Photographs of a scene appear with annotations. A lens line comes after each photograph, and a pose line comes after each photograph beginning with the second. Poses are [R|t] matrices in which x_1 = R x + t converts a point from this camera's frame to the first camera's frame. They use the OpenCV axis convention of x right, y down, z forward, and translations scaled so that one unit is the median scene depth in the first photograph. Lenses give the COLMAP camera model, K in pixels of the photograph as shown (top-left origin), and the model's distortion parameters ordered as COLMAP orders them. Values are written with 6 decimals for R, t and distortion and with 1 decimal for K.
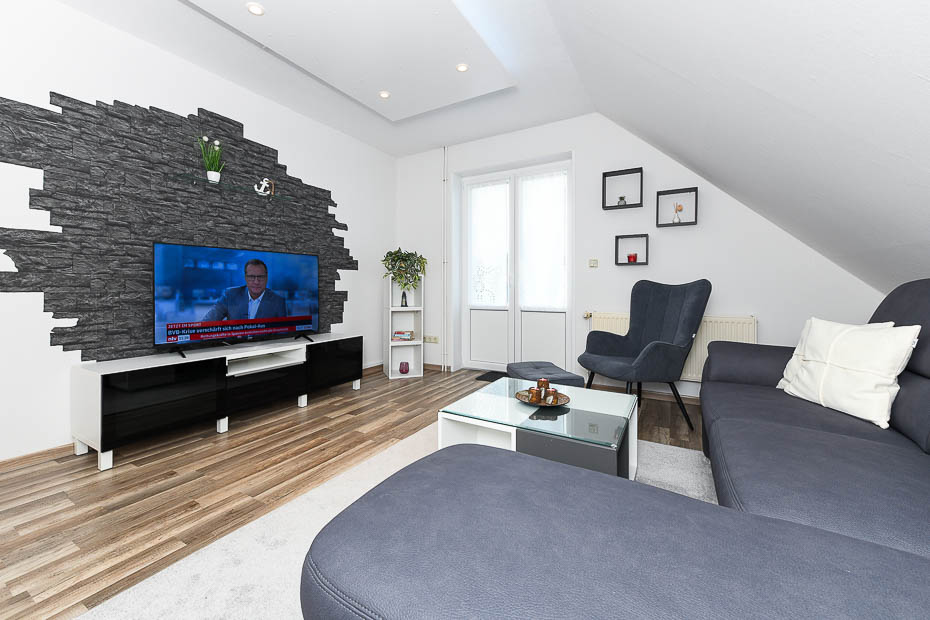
lens RADIAL K [[367.7, 0, 432.1], [0, 367.7, 295.4], [0, 0, 1]] dist [0.001205, -0.000521]
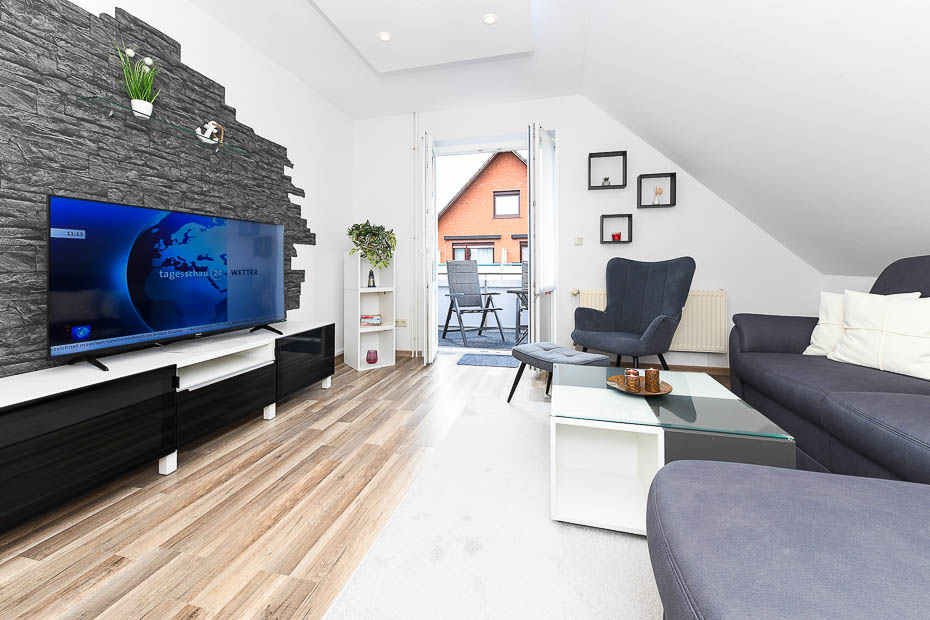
lens RADIAL K [[367.7, 0, 448.7], [0, 367.7, 269.3], [0, 0, 1]] dist [0.001205, -0.000521]
pose [[0.955180, -0.004667, 0.295990, -0.224671], [0.008645, 0.999889, -0.012133, -0.000293], [-0.295901, 0.014148, 0.955114, 0.145289]]
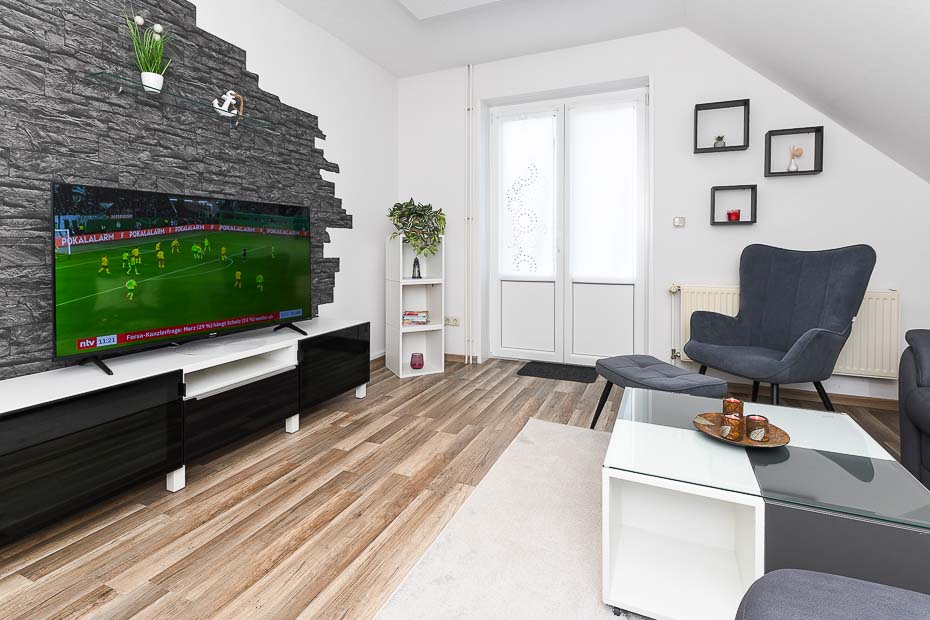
lens RADIAL K [[438.8, 0, 456.2], [0, 438.8, 256.5], [0, 0, 1]] dist [0.002049, -0.001722]
pose [[0.989950, -0.004433, 0.141350, -0.171041], [0.004486, 0.999990, -0.000061, -0.018070], [-0.141348, 0.000694, 0.989960, 0.165512]]
